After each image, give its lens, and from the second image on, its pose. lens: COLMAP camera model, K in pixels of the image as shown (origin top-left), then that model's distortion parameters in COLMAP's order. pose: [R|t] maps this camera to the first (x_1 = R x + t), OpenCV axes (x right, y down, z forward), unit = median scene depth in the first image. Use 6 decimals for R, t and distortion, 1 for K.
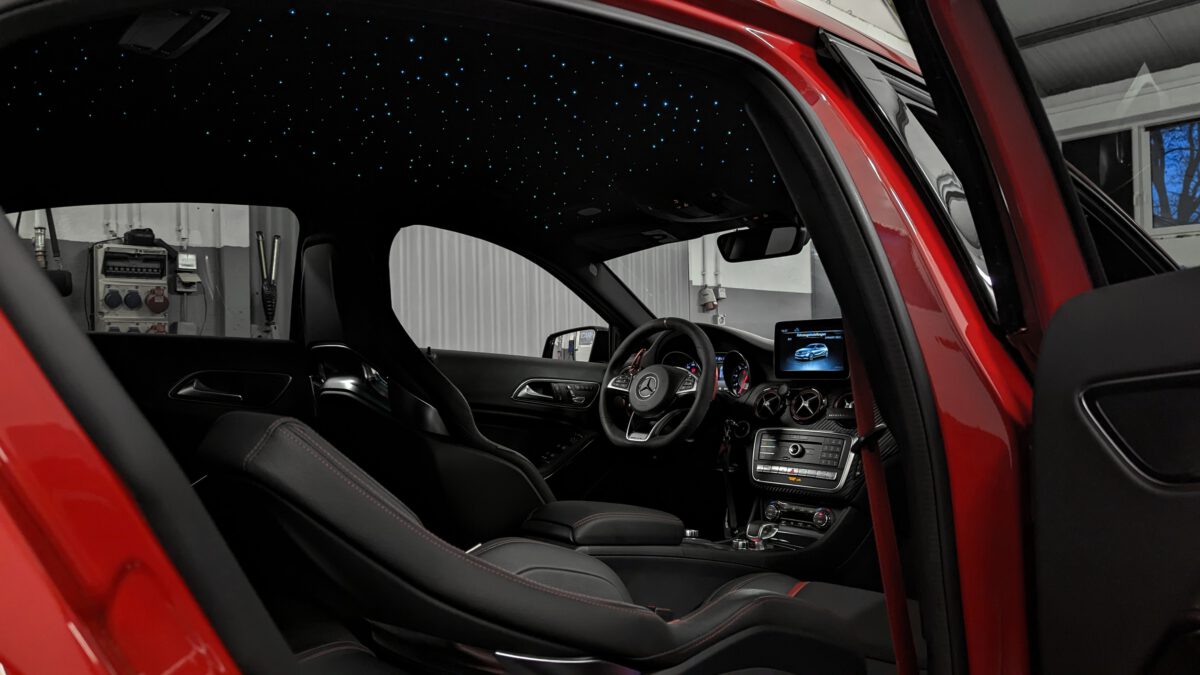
lens RADIAL K [[876.3, 0, 601.6], [0, 876.3, 345.3], [0, 0, 1]] dist [0.038126, -0.031241]
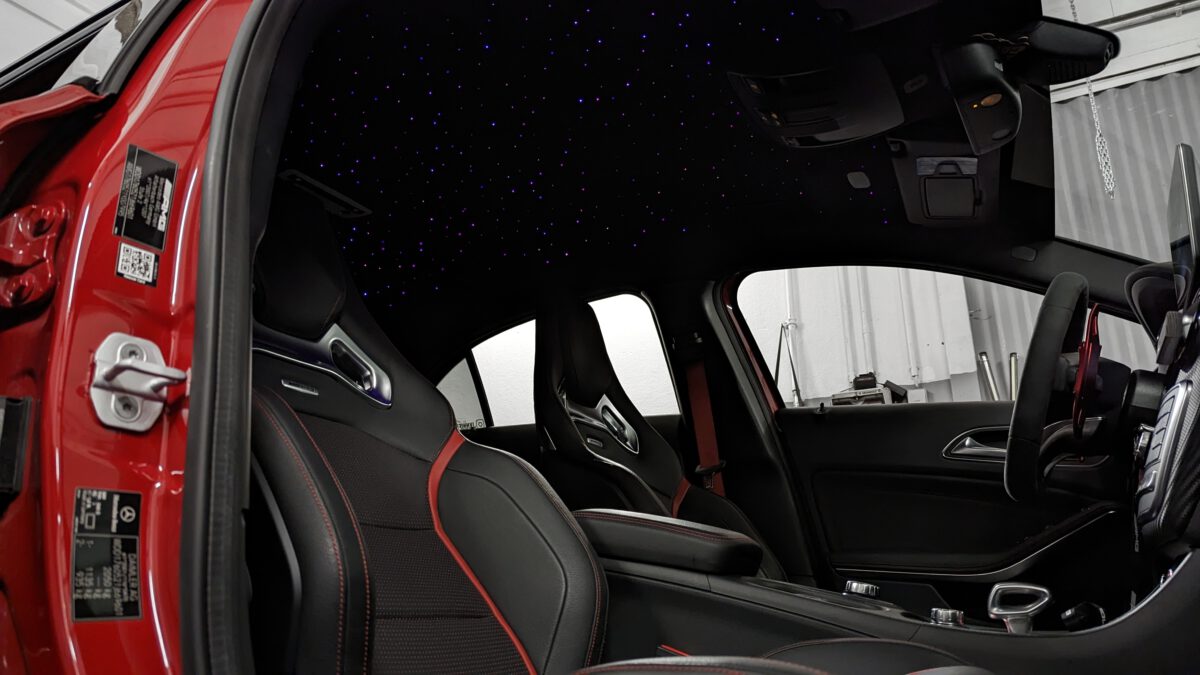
lens RADIAL K [[876.3, 0, 596.7], [0, 876.3, 337.0], [0, 0, 1]] dist [0.038126, -0.031241]
pose [[0.305861, -0.267703, -0.913665, 0.510890], [0.006380, 0.960210, -0.279205, 0.168253], [0.952055, 0.079569, 0.295399, 0.487677]]
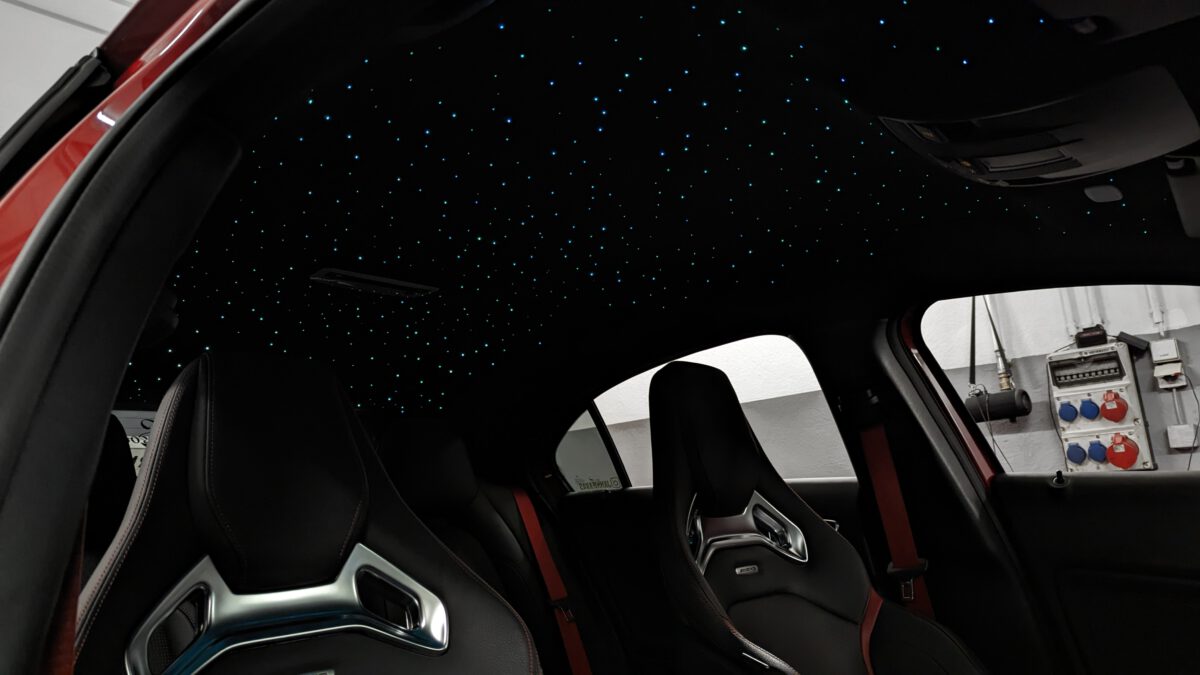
lens RADIAL K [[876.3, 0, 597.2], [0, 876.3, 330.0], [0, 0, 1]] dist [0.038126, -0.031241]
pose [[0.097818, -0.196475, -0.975617, 0.383460], [0.082559, 0.978542, -0.188786, -0.004803], [0.991774, -0.062080, 0.111940, 0.562566]]
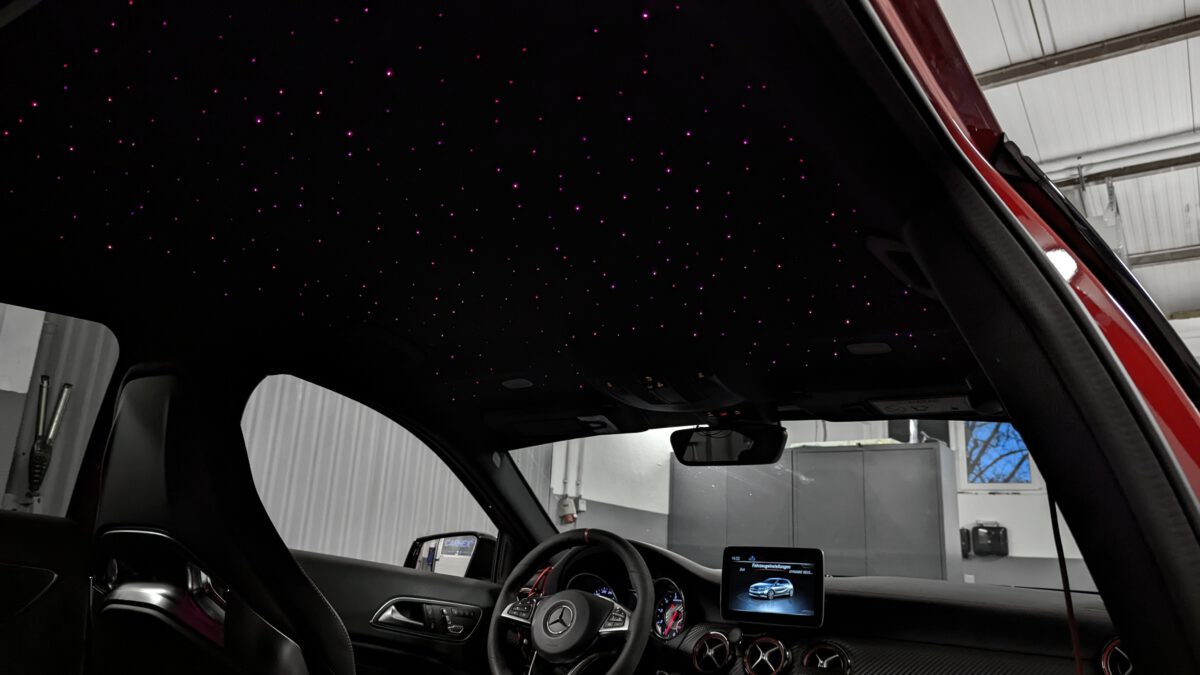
lens RADIAL K [[876.3, 0, 596.3], [0, 876.3, 339.9], [0, 0, 1]] dist [0.038126, -0.031241]
pose [[0.975279, 0.123331, 0.183361, -0.081508], [-0.075428, 0.965726, -0.248364, 0.000007], [-0.207708, 0.228394, 0.951154, 0.195002]]
